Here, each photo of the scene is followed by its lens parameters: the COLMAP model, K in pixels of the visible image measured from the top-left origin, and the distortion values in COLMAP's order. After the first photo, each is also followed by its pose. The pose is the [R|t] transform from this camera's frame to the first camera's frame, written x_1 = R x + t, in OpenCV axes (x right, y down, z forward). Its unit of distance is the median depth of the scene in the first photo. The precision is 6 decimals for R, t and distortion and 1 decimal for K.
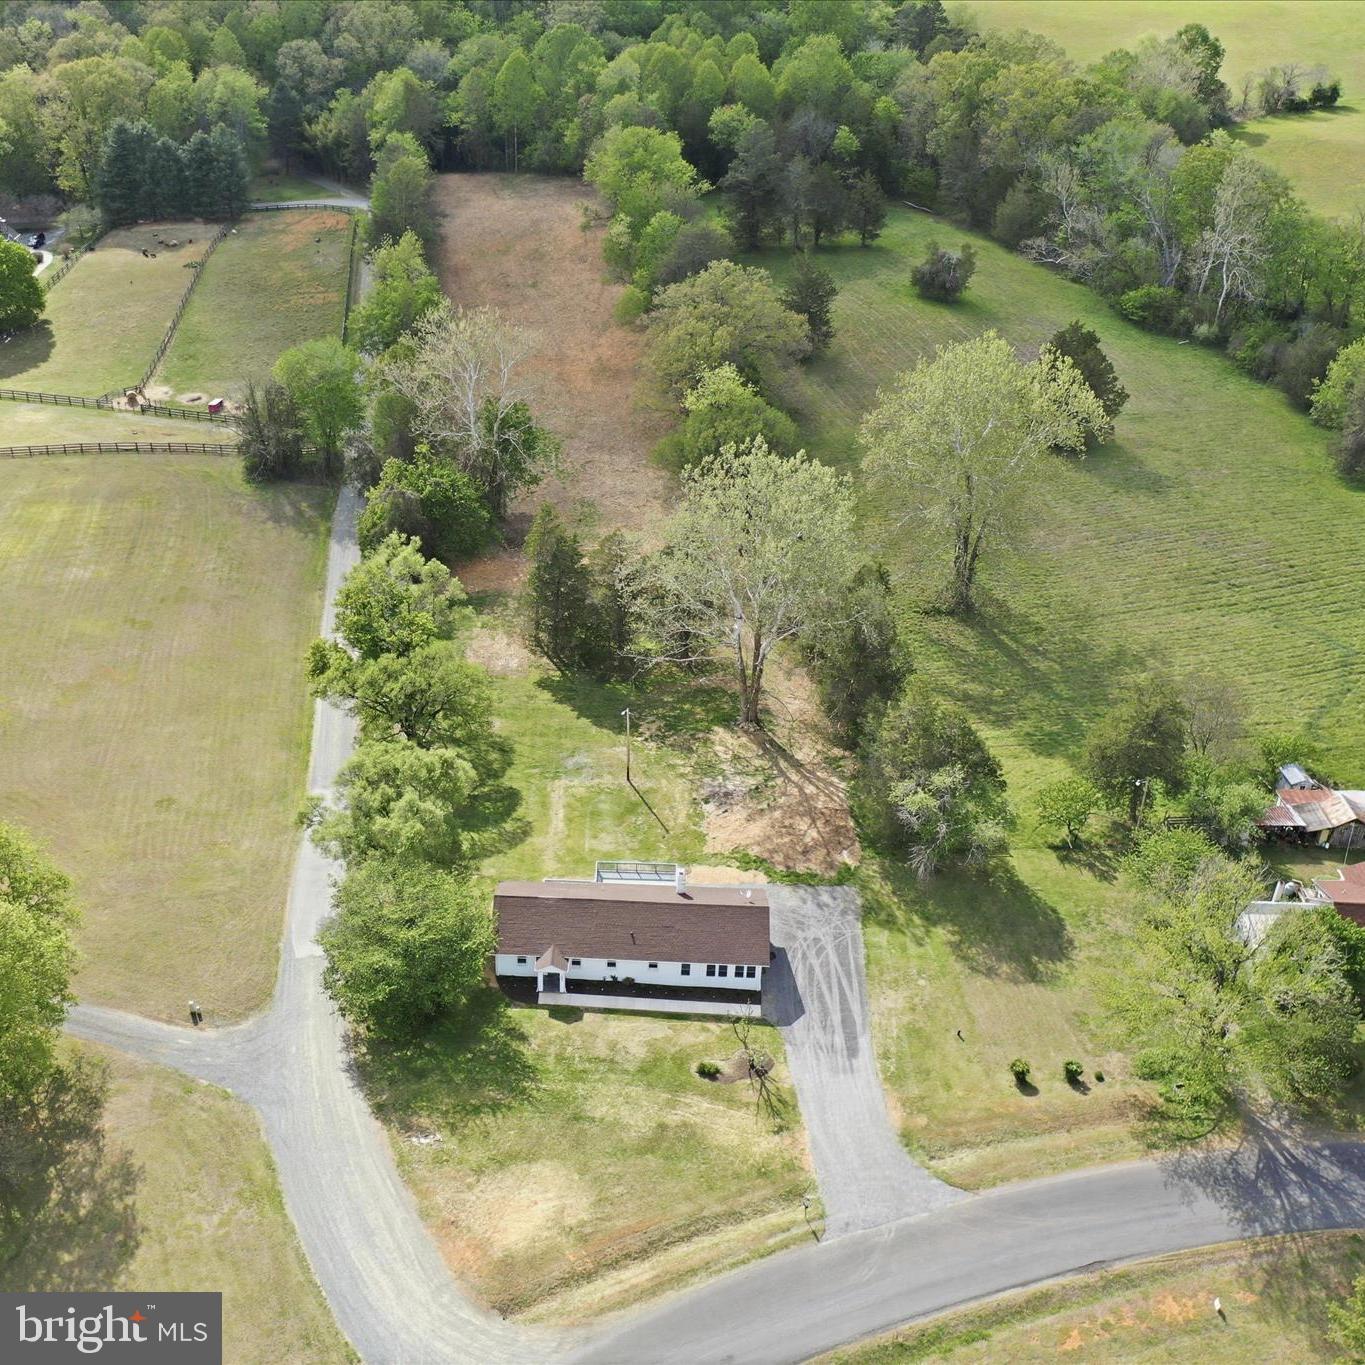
lens RADIAL K [[1598.8, 0, 574.1], [0, 1598.8, 684.2], [0, 0, 1]] dist [-0.007326, -0.029439]
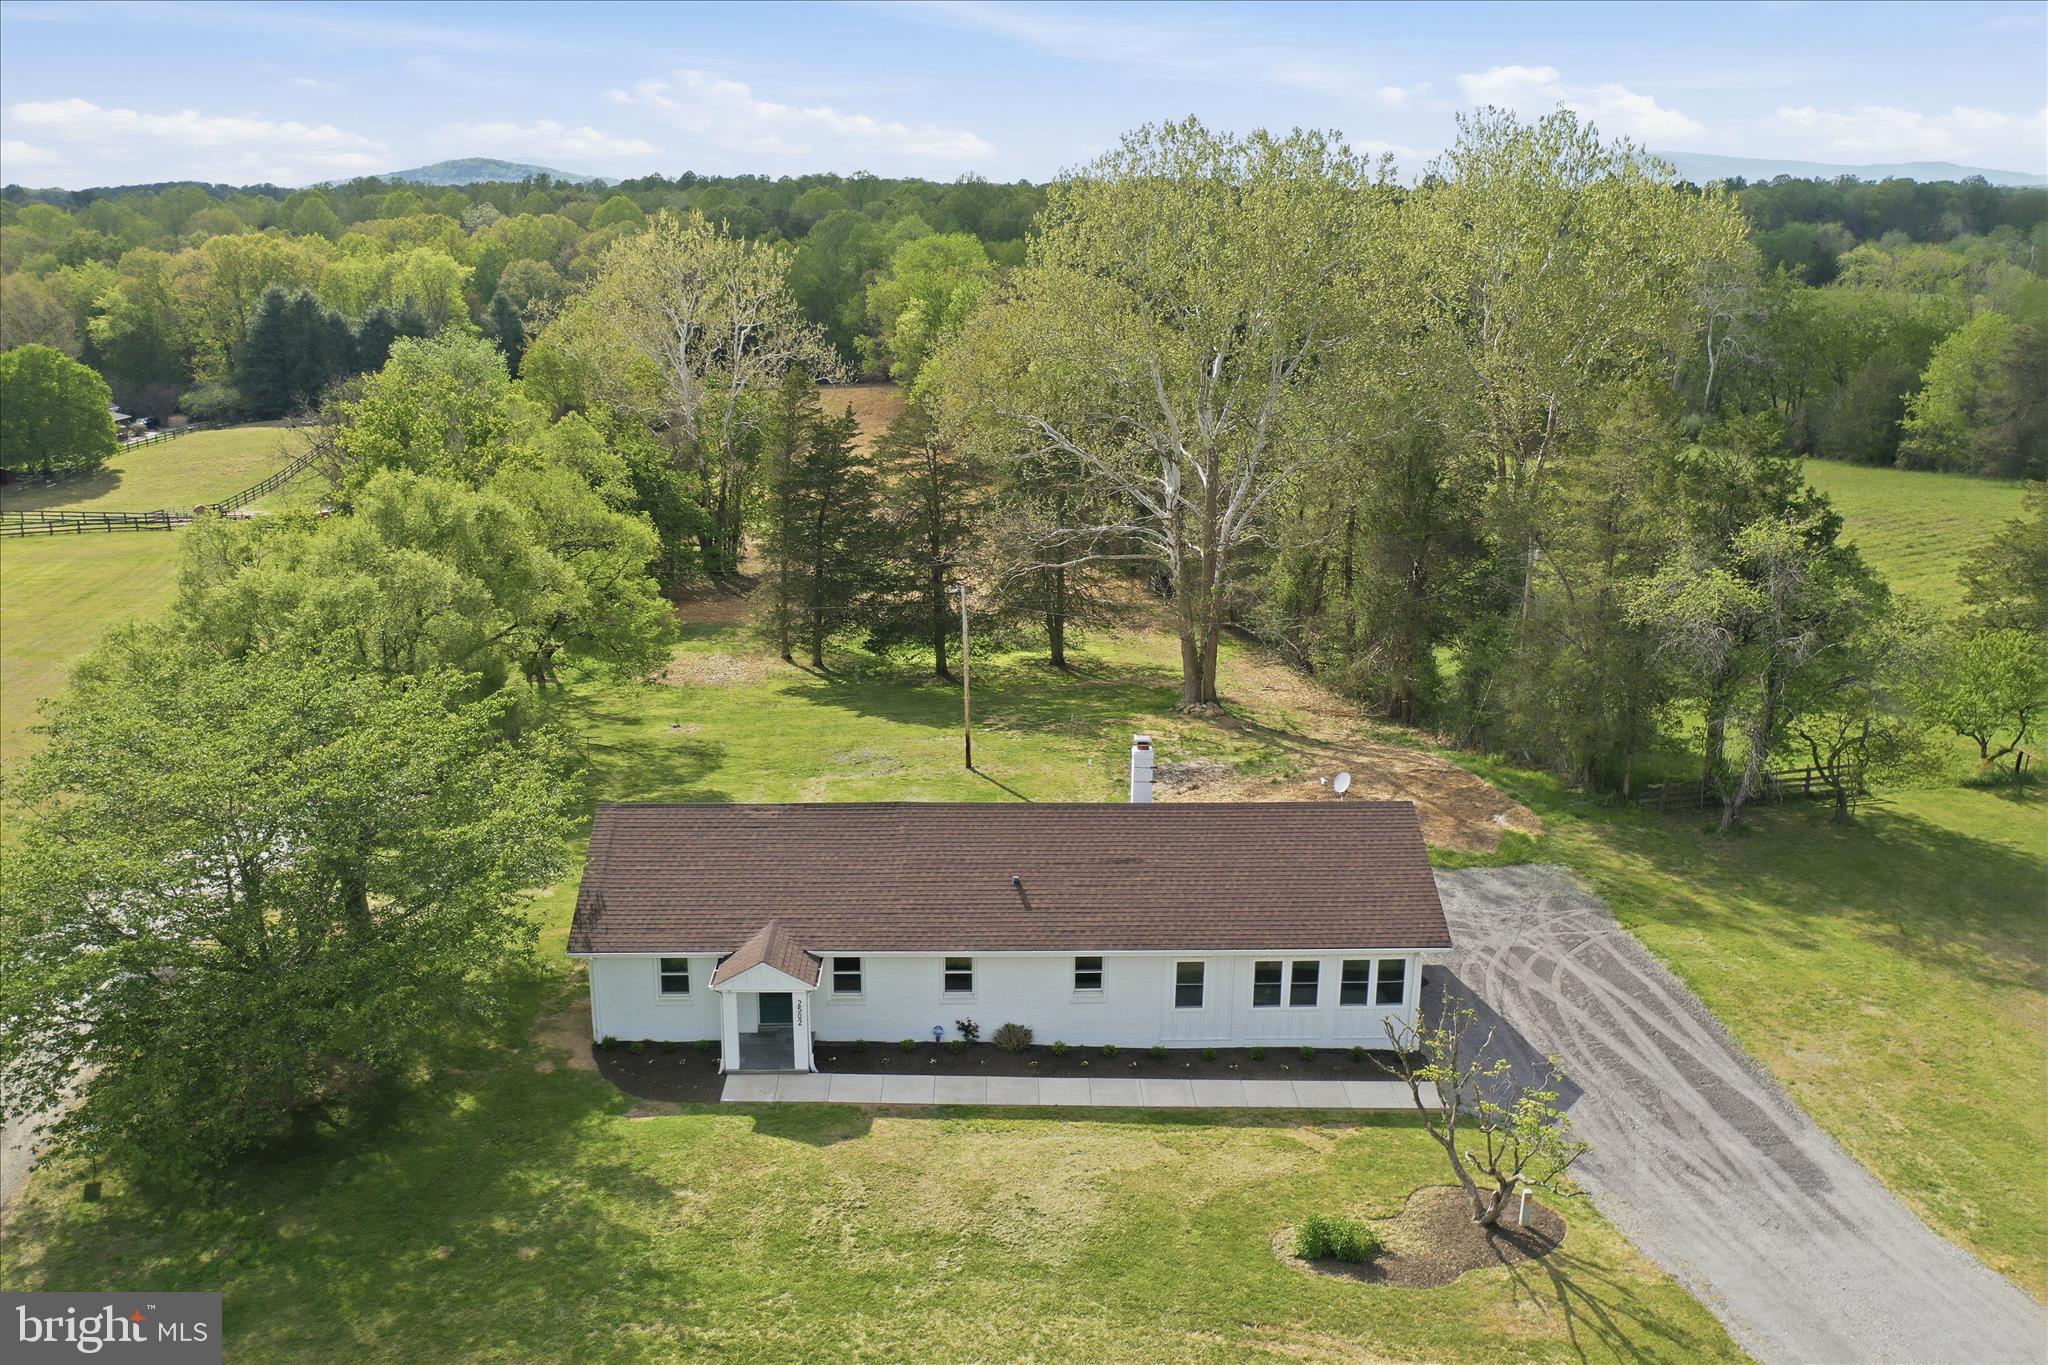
lens RADIAL K [[1610.2, 0, 1014.8], [0, 1610.2, 672.0], [0, 0, 1]] dist [-0.010470, 0.003655]
pose [[0.995625, -0.021365, 0.090962, 0.006211], [0.048579, 0.949952, -0.308596, 0.198155], [-0.079816, 0.311664, 0.946834, 0.618671]]
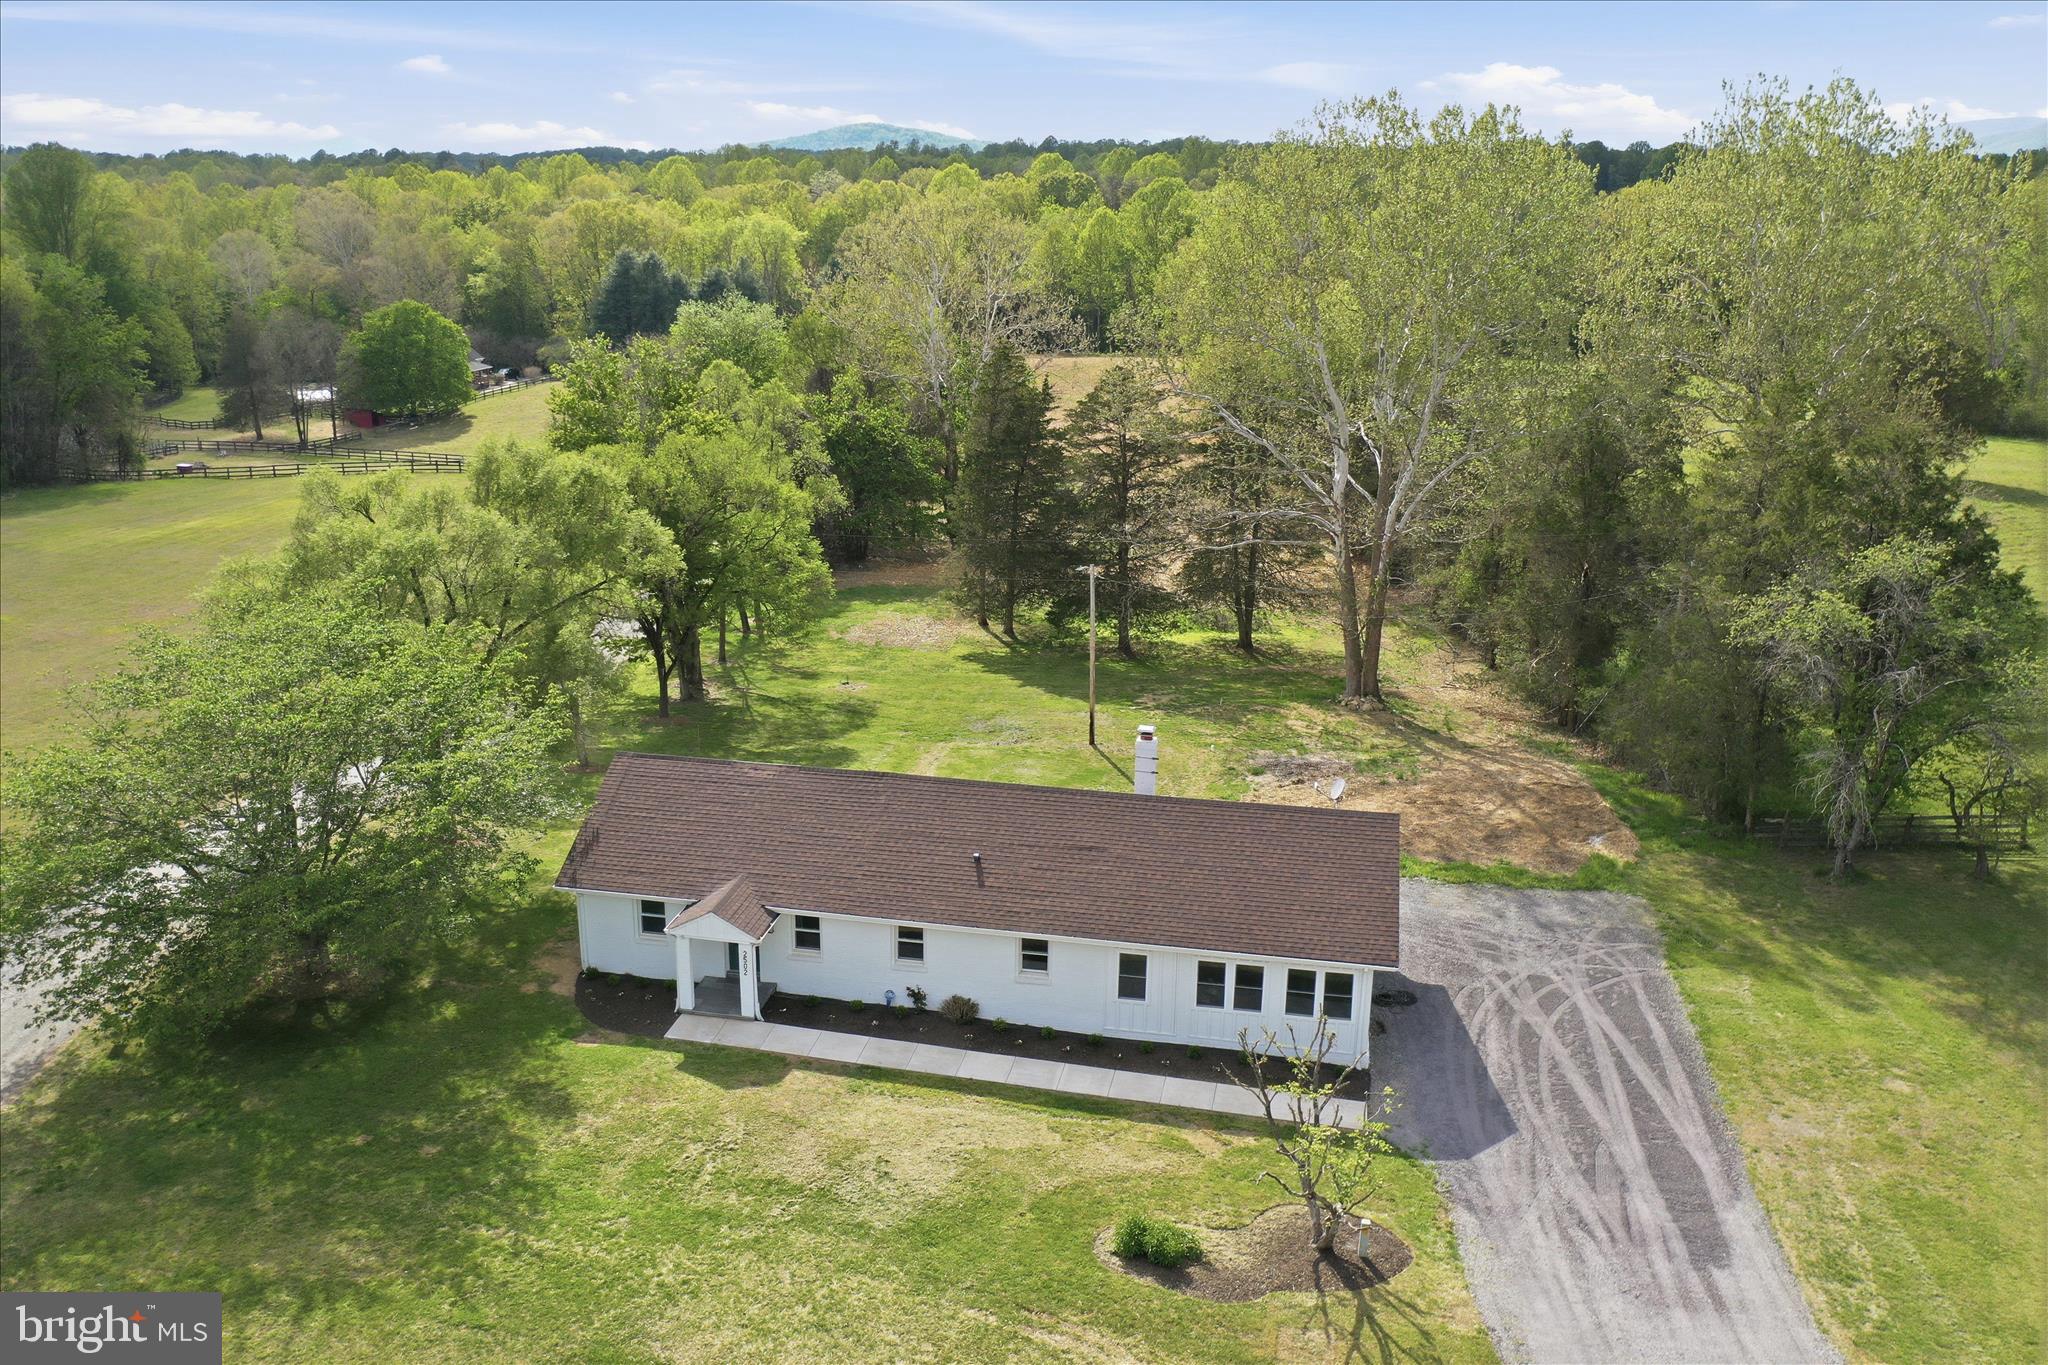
lens RADIAL K [[1610.2, 0, 1014.8], [0, 1610.2, 672.0], [0, 0, 1]] dist [-0.010470, 0.003655]
pose [[0.991435, 0.043653, -0.123092, 0.076389], [-0.077527, 0.955180, -0.285694, 0.195900], [0.105103, 0.292790, 0.950383, 0.612858]]
